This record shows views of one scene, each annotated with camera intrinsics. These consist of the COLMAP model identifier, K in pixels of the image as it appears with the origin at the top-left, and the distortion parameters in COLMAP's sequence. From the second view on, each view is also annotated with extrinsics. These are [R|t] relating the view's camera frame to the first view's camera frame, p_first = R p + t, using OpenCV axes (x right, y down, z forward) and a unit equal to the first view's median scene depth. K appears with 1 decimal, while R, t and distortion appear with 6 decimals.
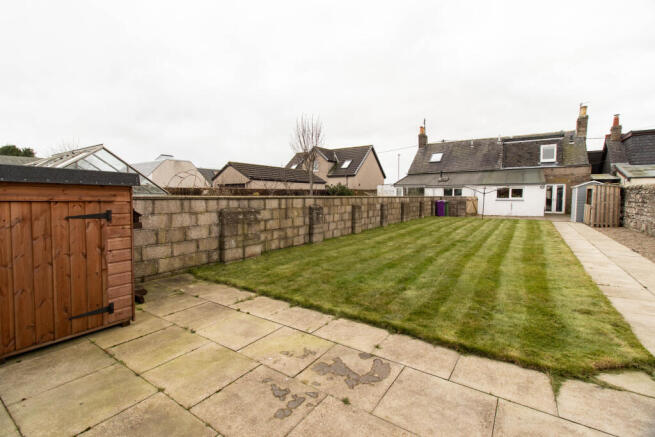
lens RADIAL K [[309.5, 0, 320.5], [0, 309.5, 211.5], [0, 0, 1]] dist [0.002288, -0.000049]
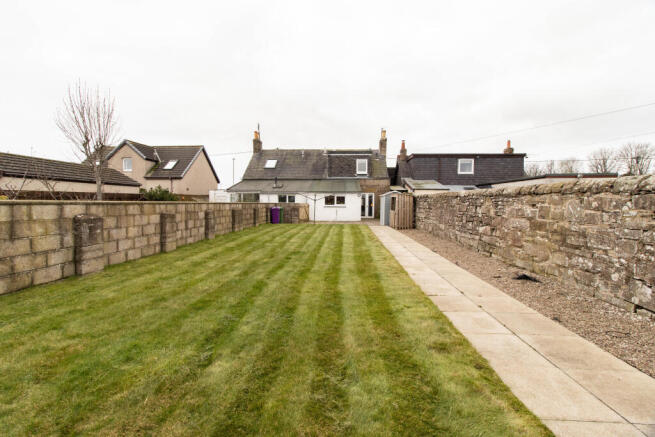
lens RADIAL K [[309.5, 0, 320.5], [0, 309.5, 211.5], [0, 0, 1]] dist [0.002288, -0.000049]
pose [[0.872579, -0.008459, 0.488401, 0.067056], [0.018809, 0.999690, -0.016290, -0.006274], [-0.488111, 0.023400, 0.872468, 0.151034]]
